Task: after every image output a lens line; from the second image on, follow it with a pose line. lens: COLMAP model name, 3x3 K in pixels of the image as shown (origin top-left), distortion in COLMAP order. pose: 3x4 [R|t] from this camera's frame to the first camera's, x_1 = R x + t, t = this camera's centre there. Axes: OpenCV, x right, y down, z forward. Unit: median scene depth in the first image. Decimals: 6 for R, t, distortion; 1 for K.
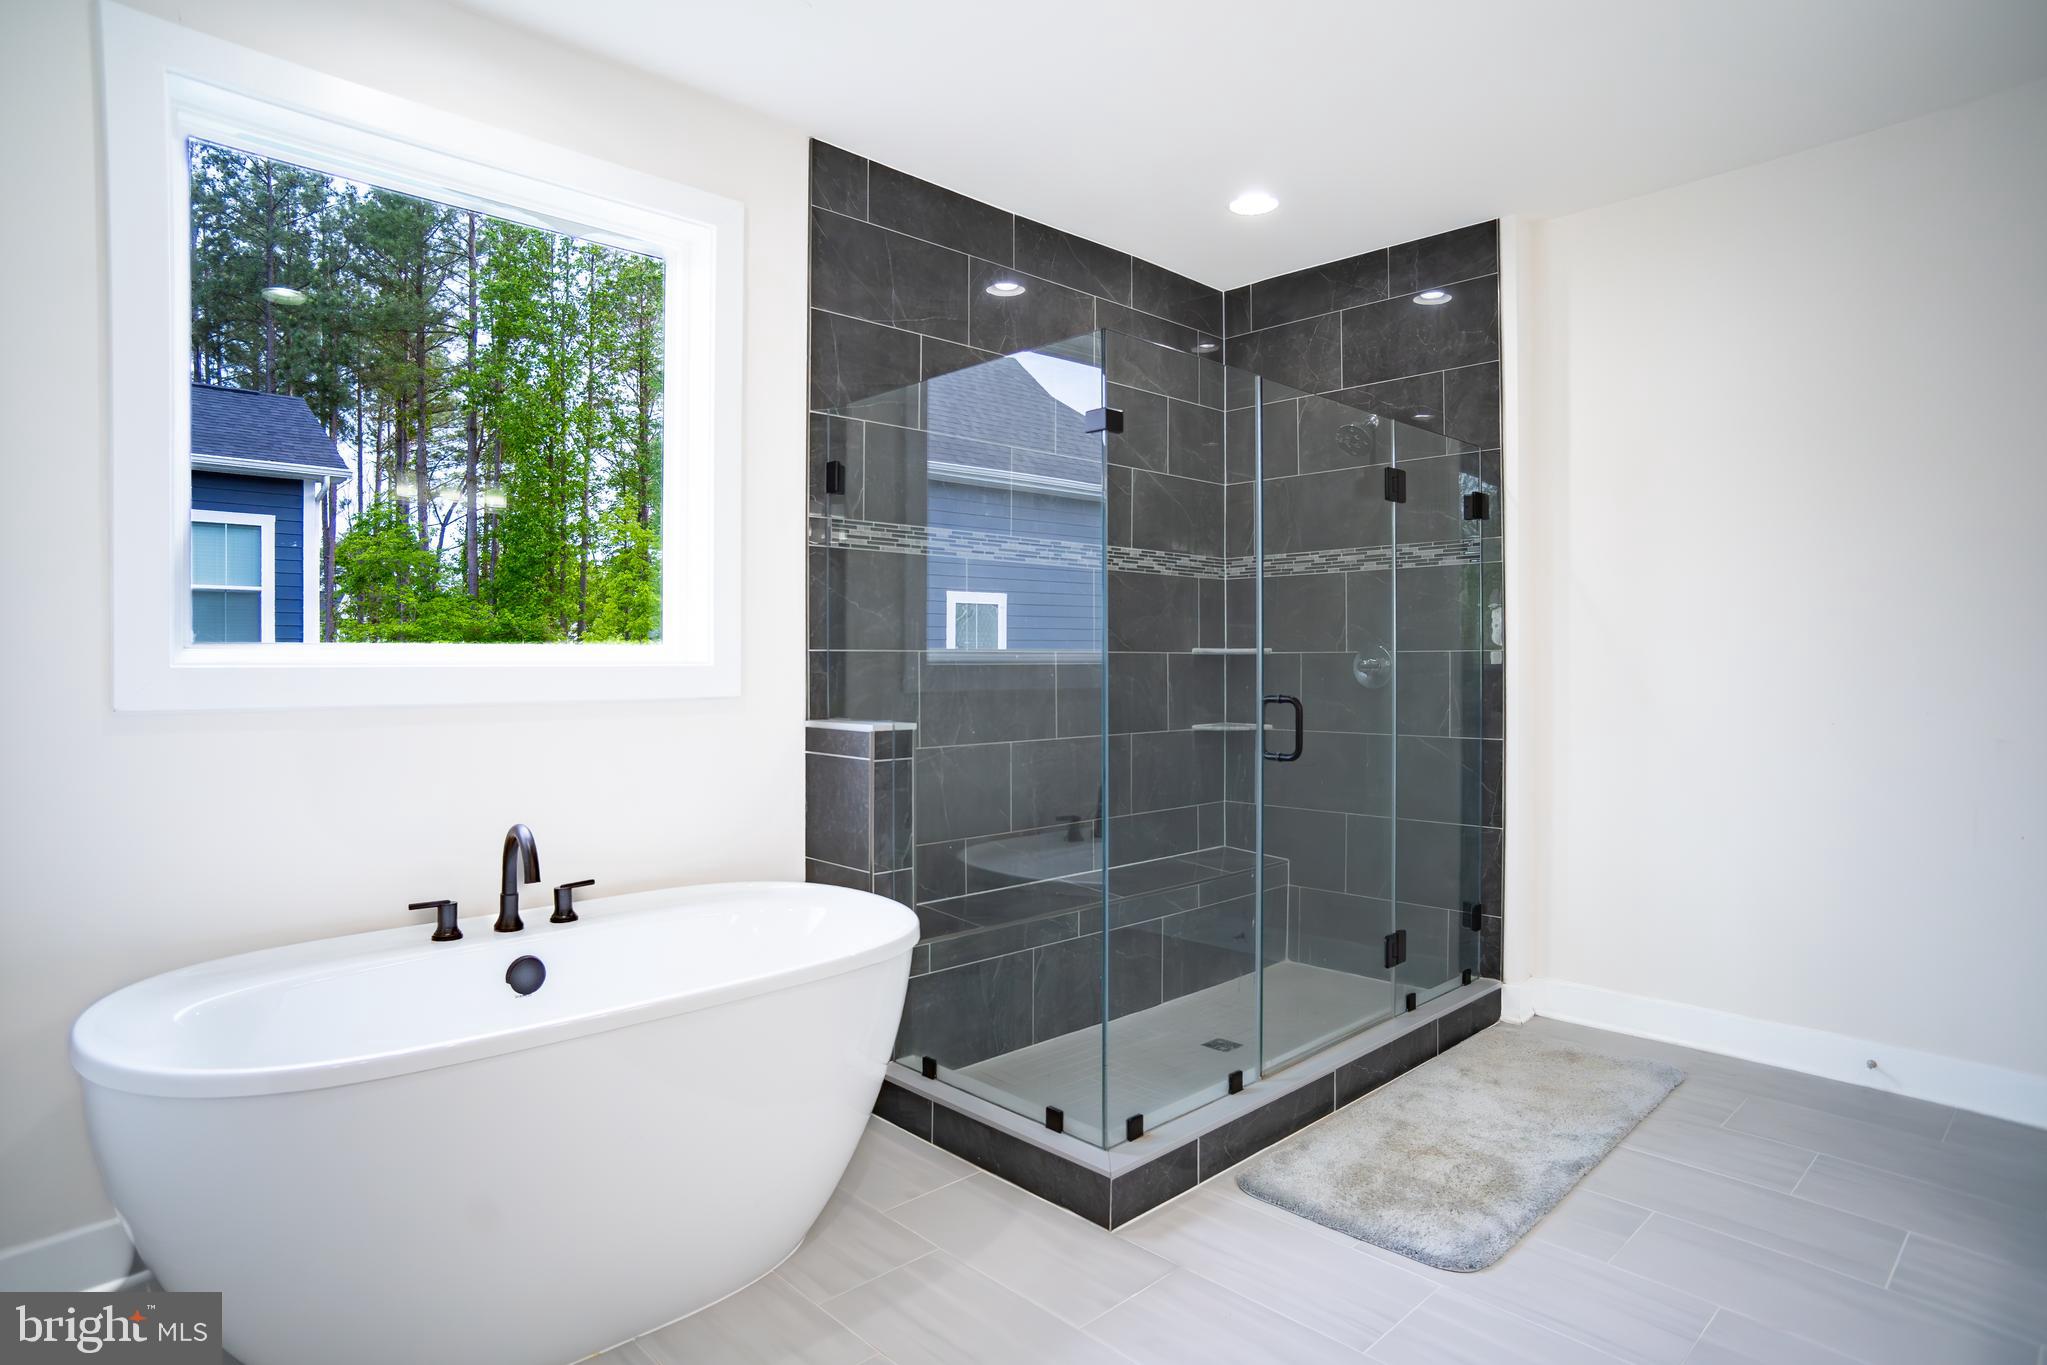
lens RADIAL K [[1122.1, 0, 1039.8], [0, 1122.1, 658.8], [0, 0, 1]] dist [-0.045688, 0.002619]
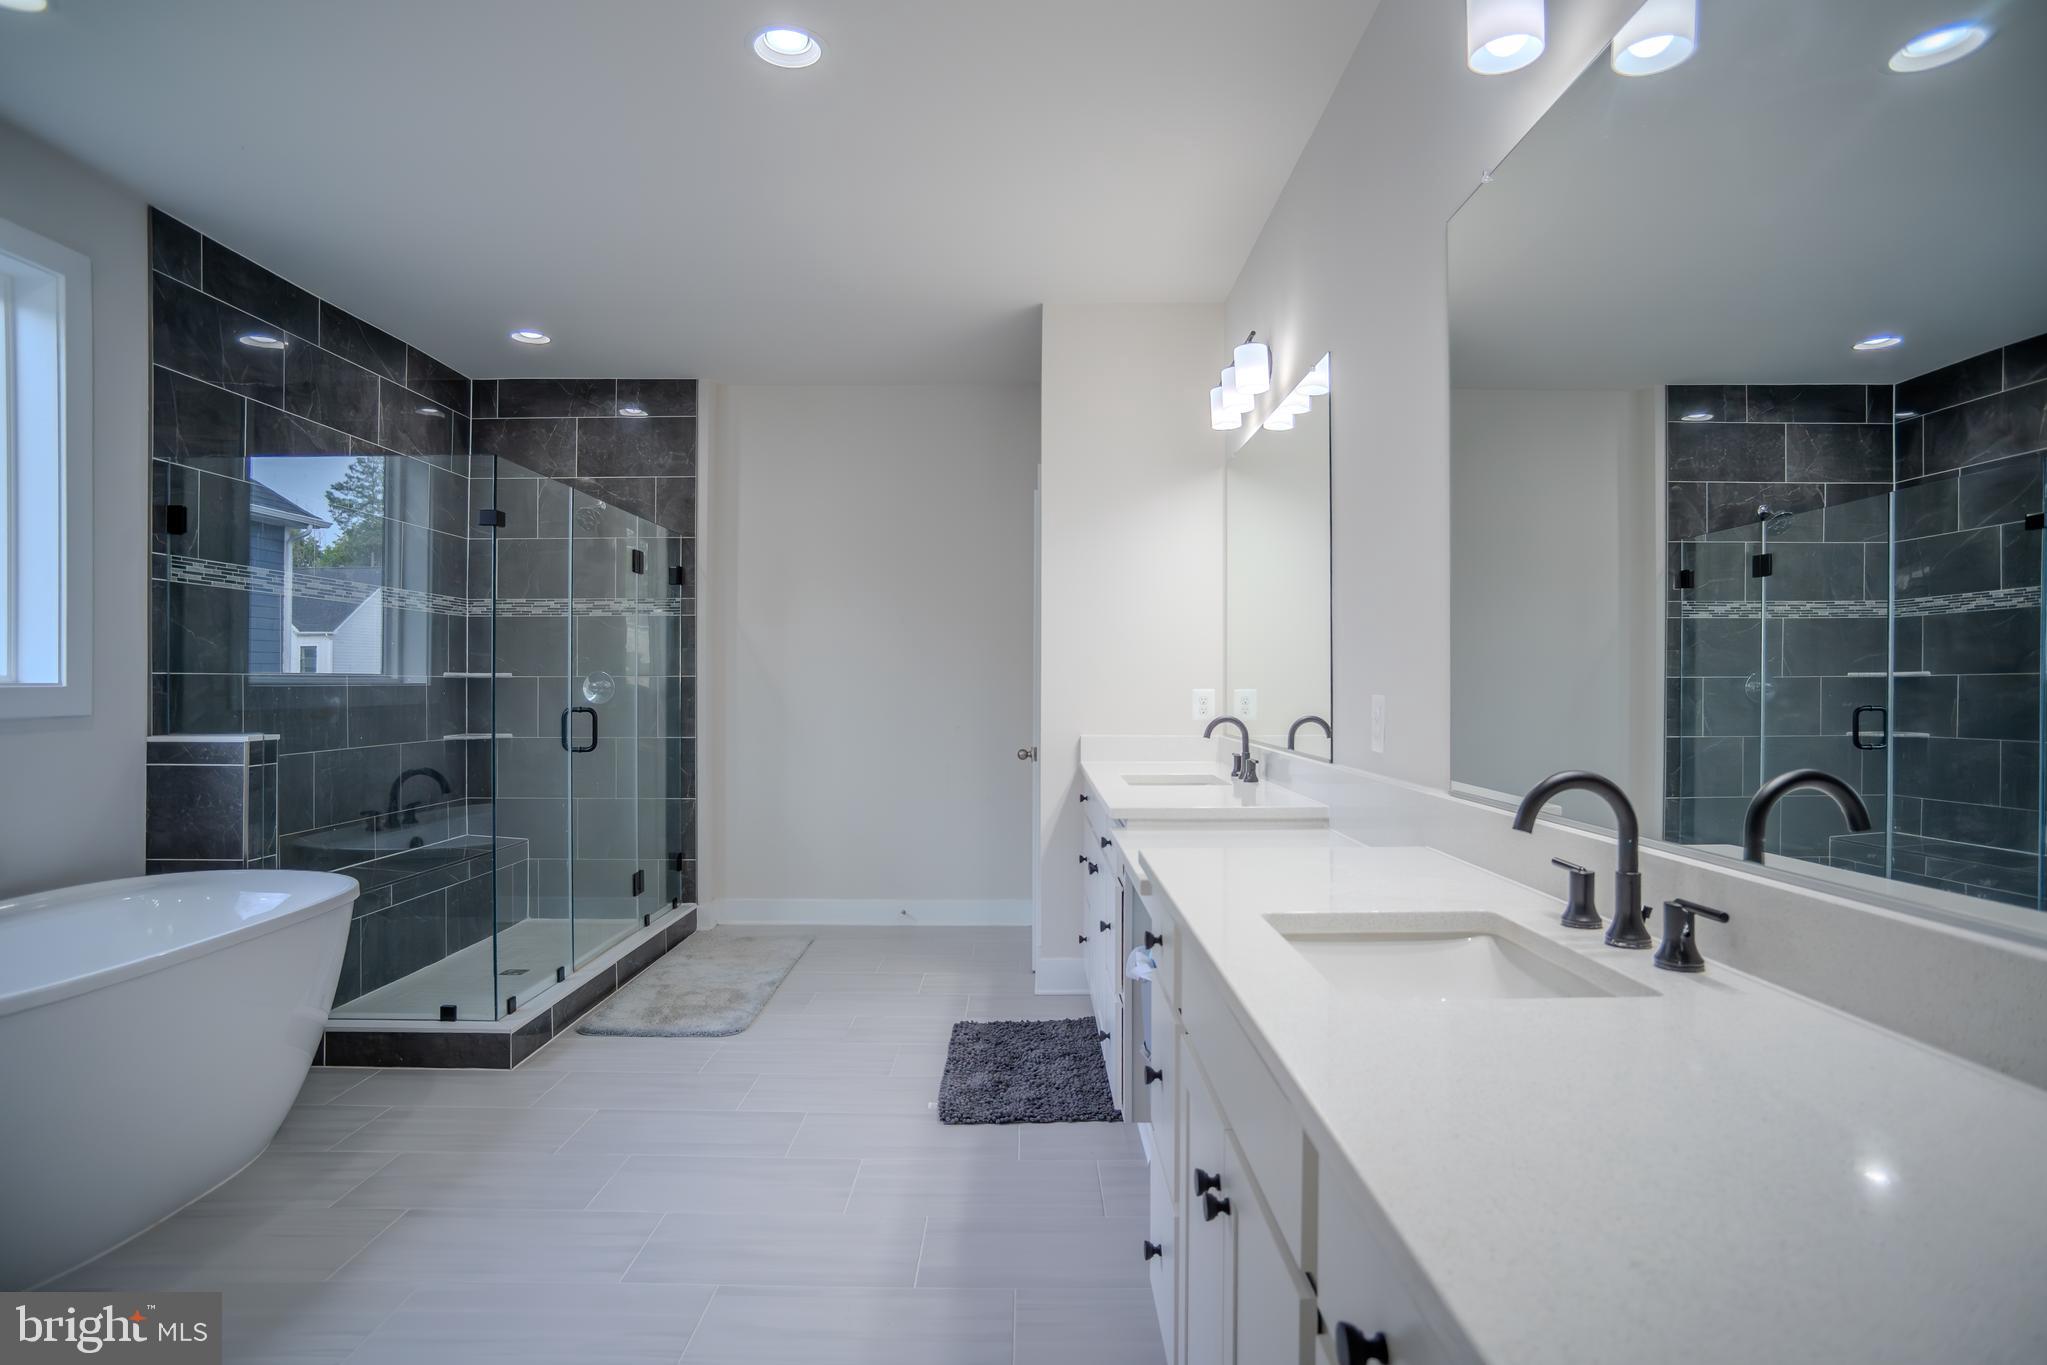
lens RADIAL K [[1122.1, 0, 1023.6], [0, 1122.1, 684.0], [0, 0, 1]] dist [-0.045688, 0.002619]
pose [[0.702623, -0.000216, 0.711562, -0.362813], [-0.000494, 1.000000, 0.000791, 0.001712], [-0.711562, -0.000908, 0.702623, -0.373812]]
